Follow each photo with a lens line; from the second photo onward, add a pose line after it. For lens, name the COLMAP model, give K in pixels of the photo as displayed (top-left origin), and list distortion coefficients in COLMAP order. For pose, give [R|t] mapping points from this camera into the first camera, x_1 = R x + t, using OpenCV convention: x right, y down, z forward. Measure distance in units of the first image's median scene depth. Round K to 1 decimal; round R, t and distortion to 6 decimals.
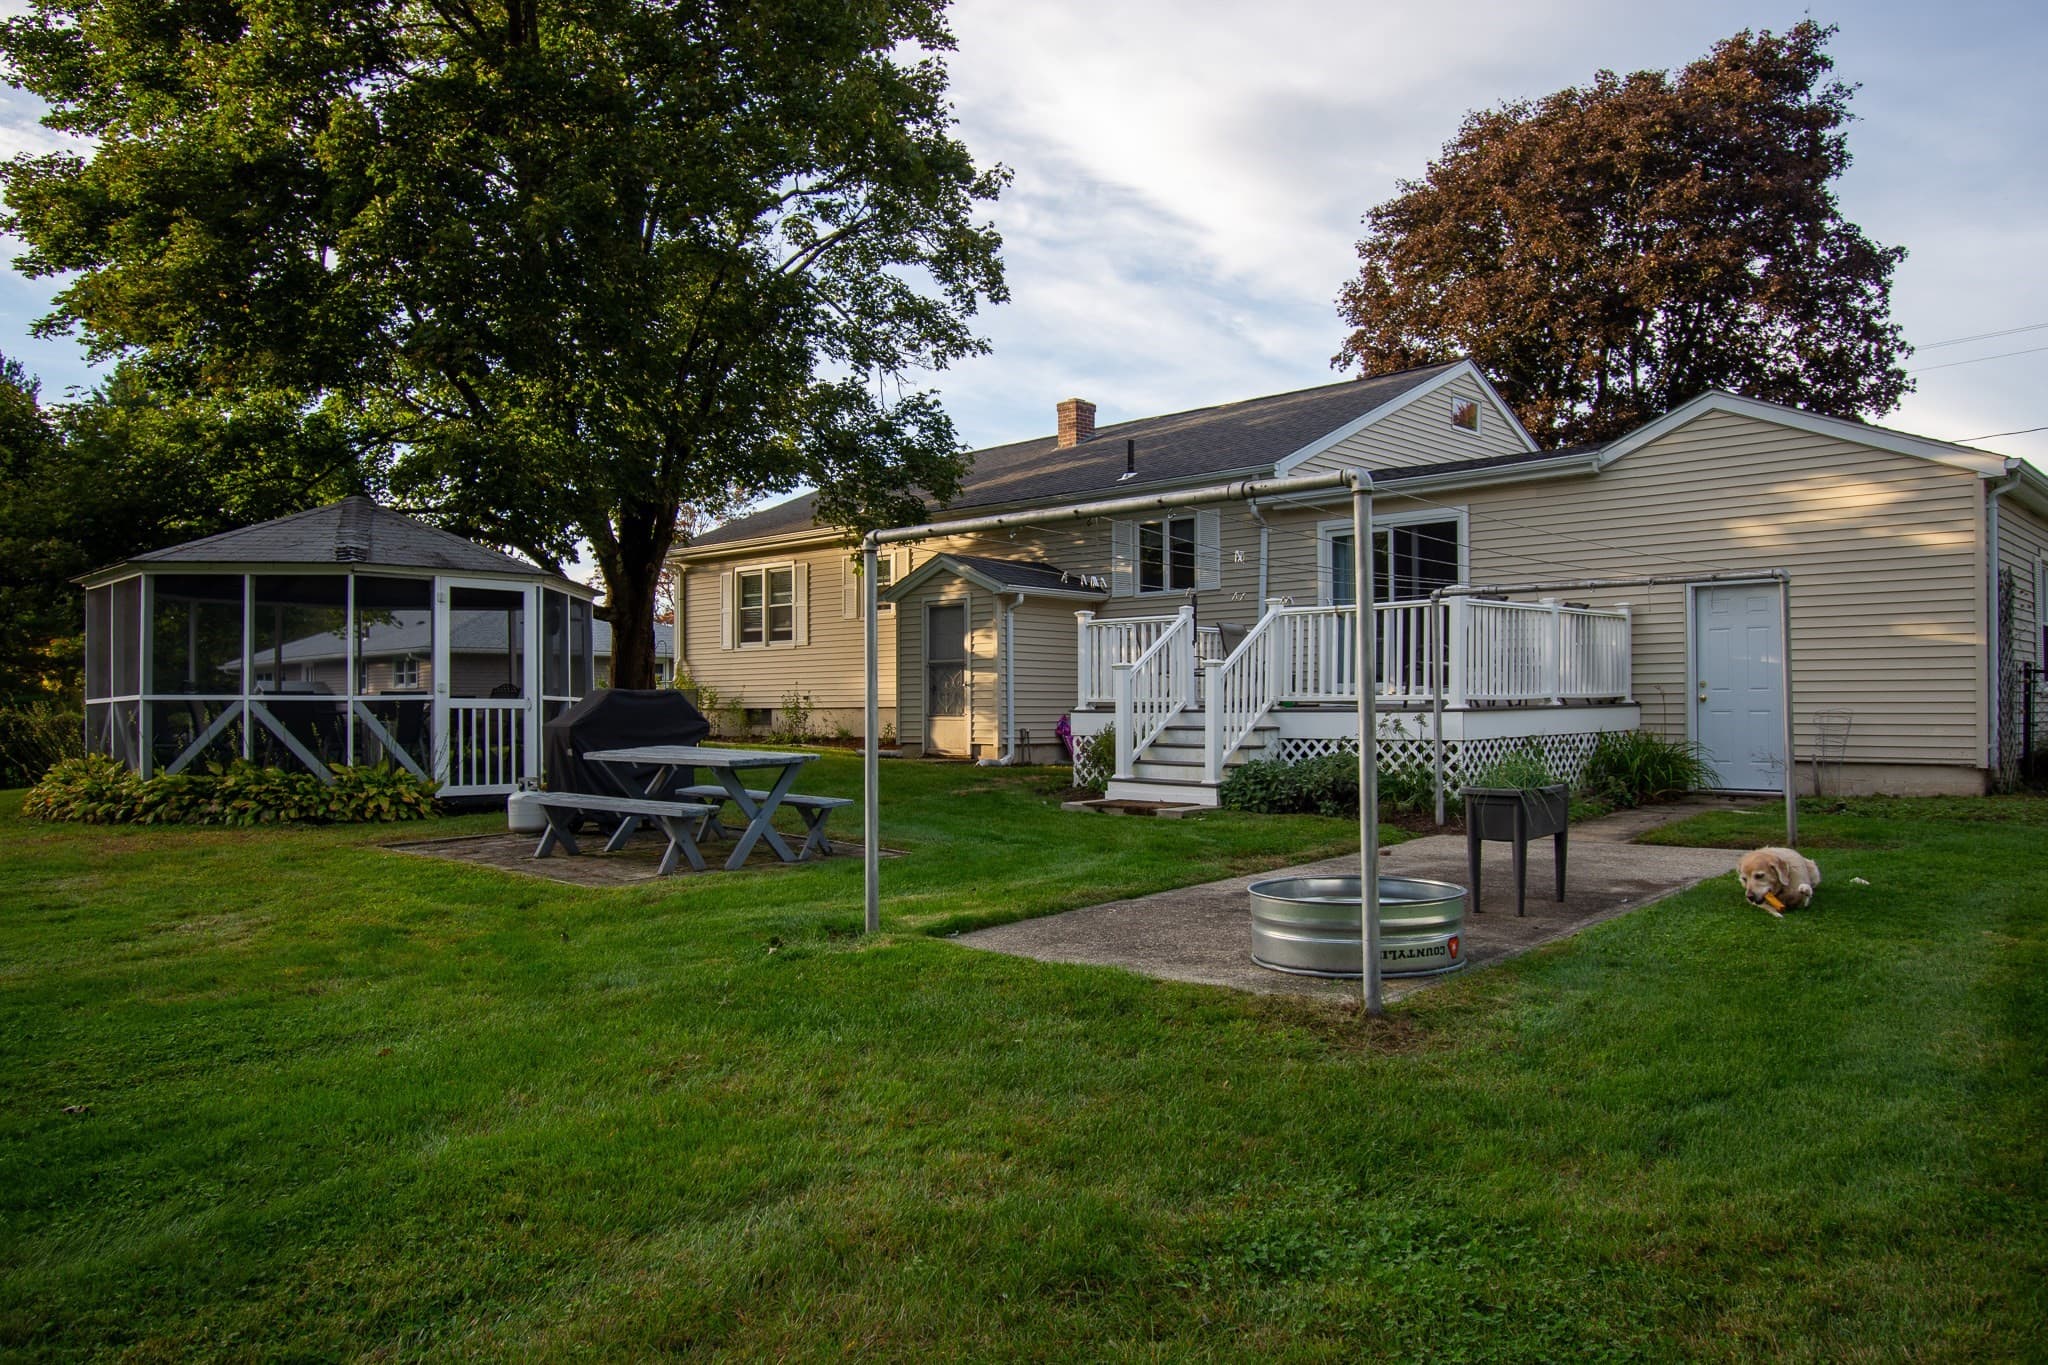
lens RADIAL K [[1389.8, 0, 1024.0], [0, 1389.8, 682.5], [0, 0, 1]] dist [0.016416, -0.032287]
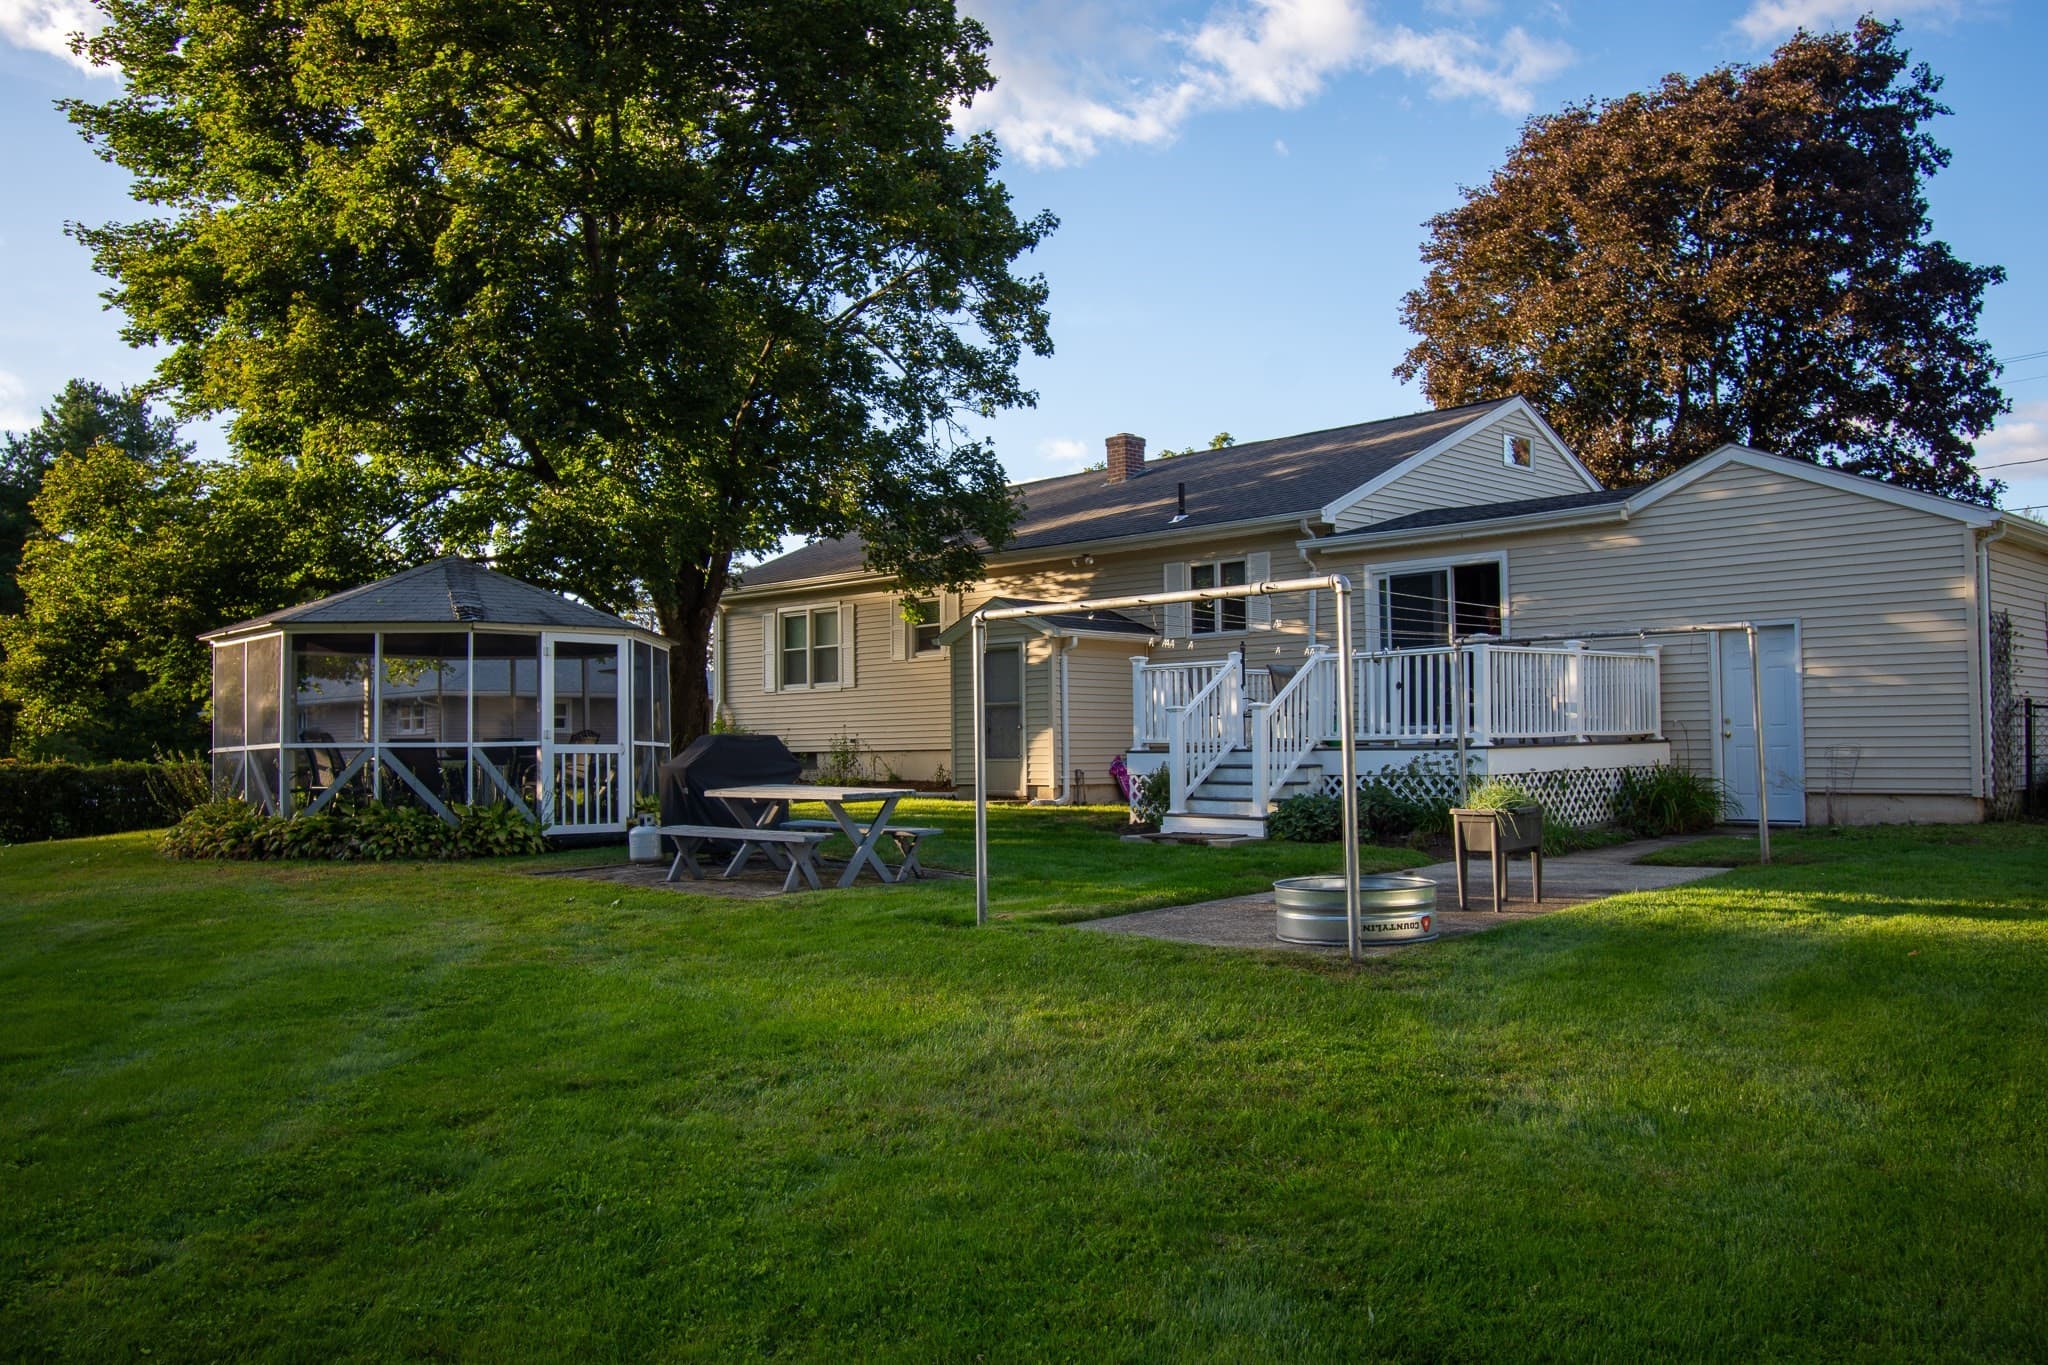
lens RADIAL K [[1604.7, 0, 1024.0], [0, 1604.7, 682.5], [0, 0, 1]] dist [0.022537, -0.050040]
pose [[0.999734, -0.008761, -0.021327, -0.016219], [0.008234, 0.999662, -0.024674, -0.002016], [0.021536, 0.024492, 0.999468, -0.198089]]
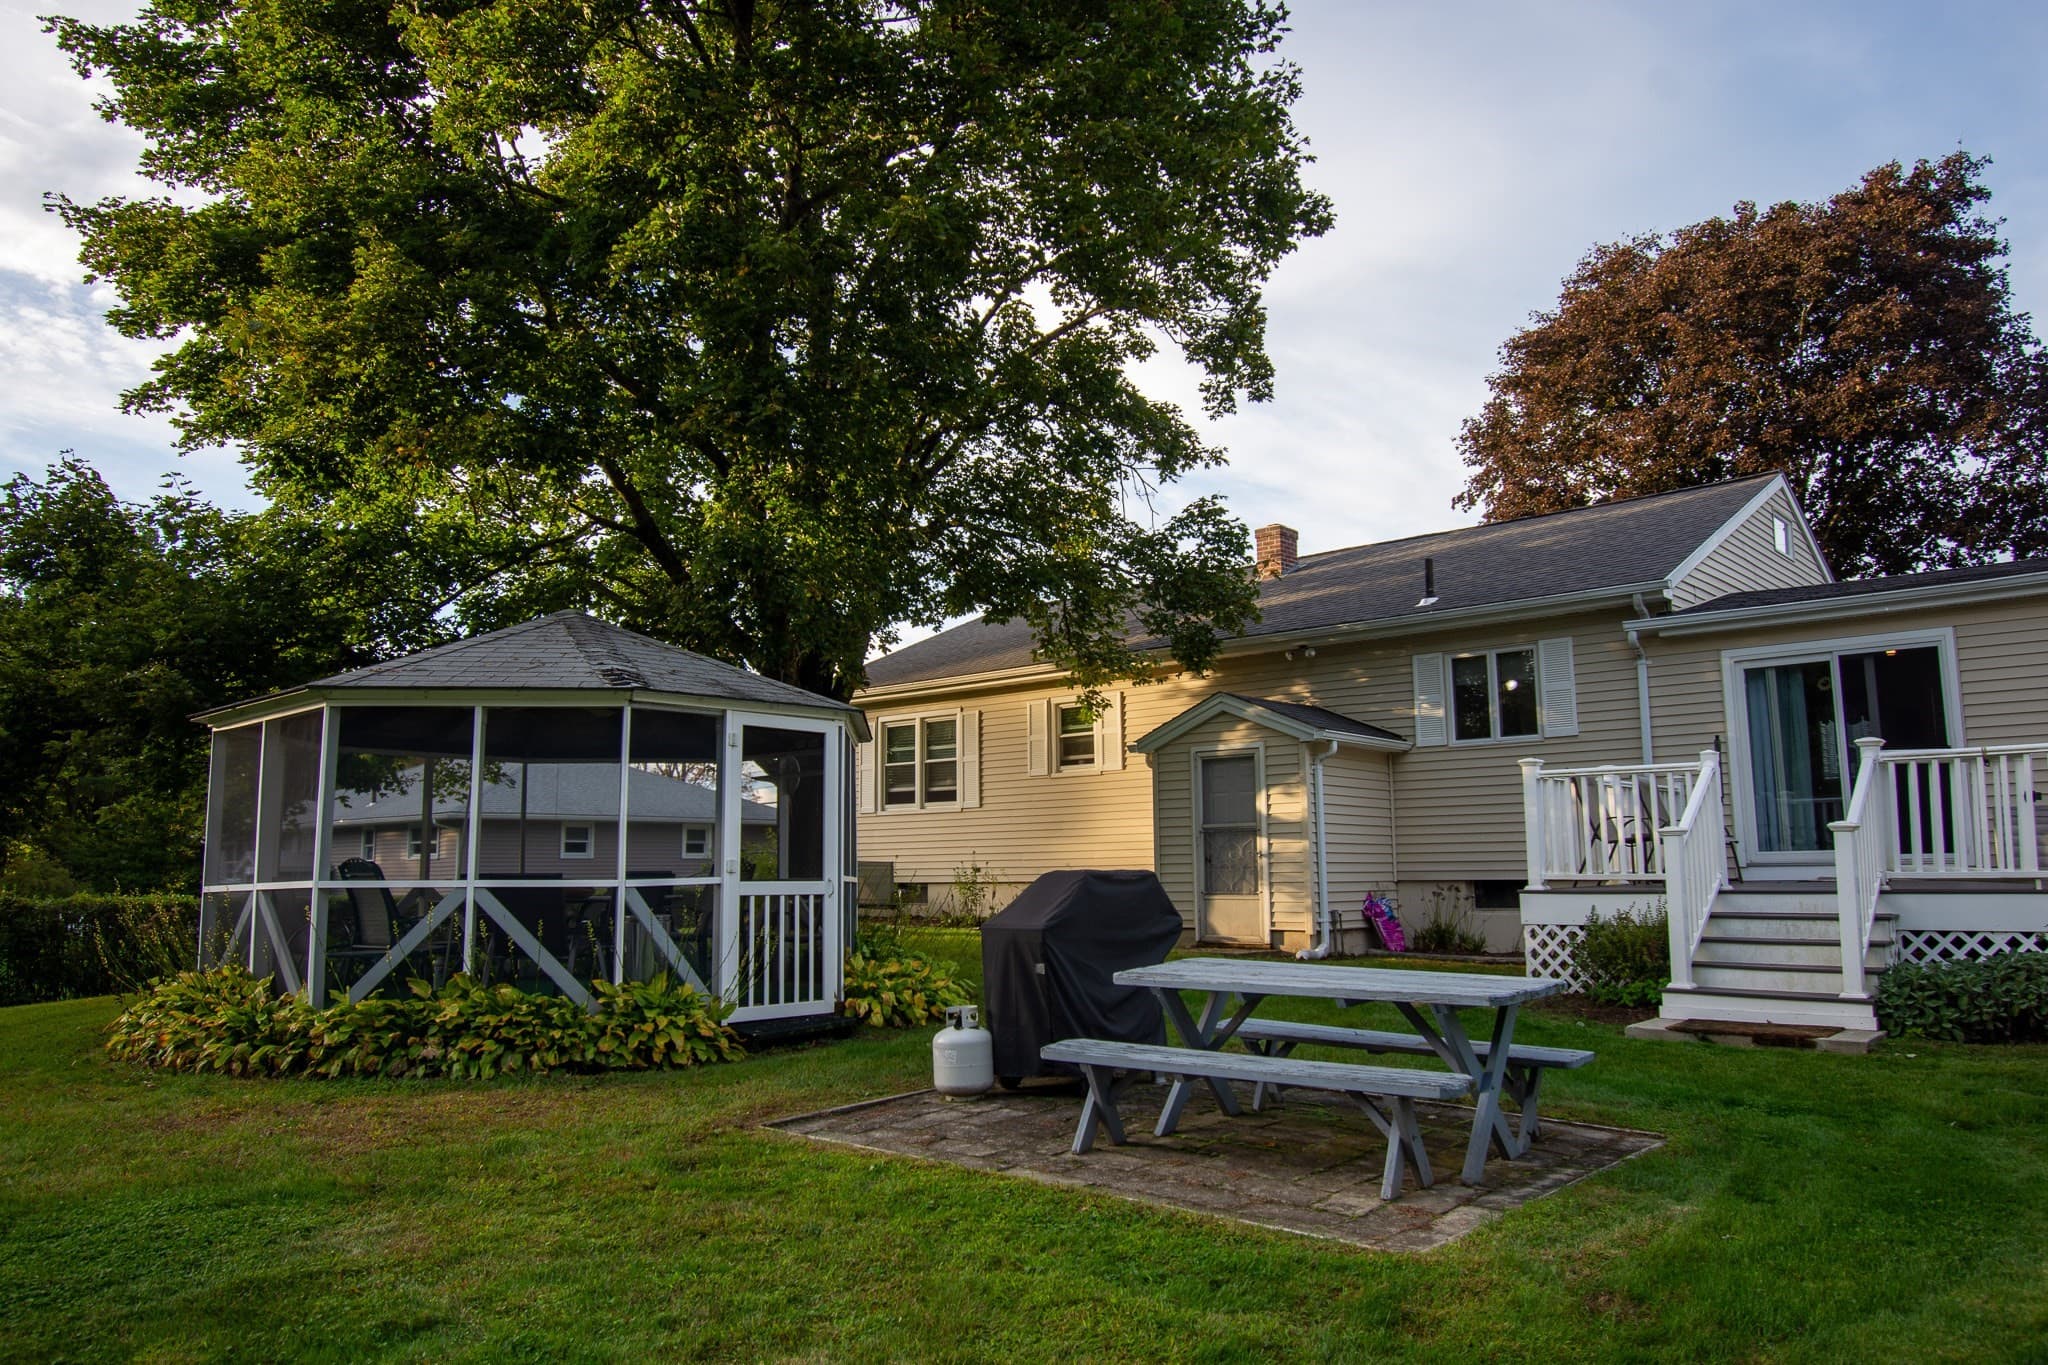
lens RADIAL K [[1389.8, 0, 1024.0], [0, 1389.8, 682.5], [0, 0, 1]] dist [0.016416, -0.032287]
pose [[0.999235, -0.000551, 0.039110, -0.240434], [0.005138, 0.993085, -0.117287, -0.004349], [-0.038775, 0.117399, 0.992328, 0.226208]]
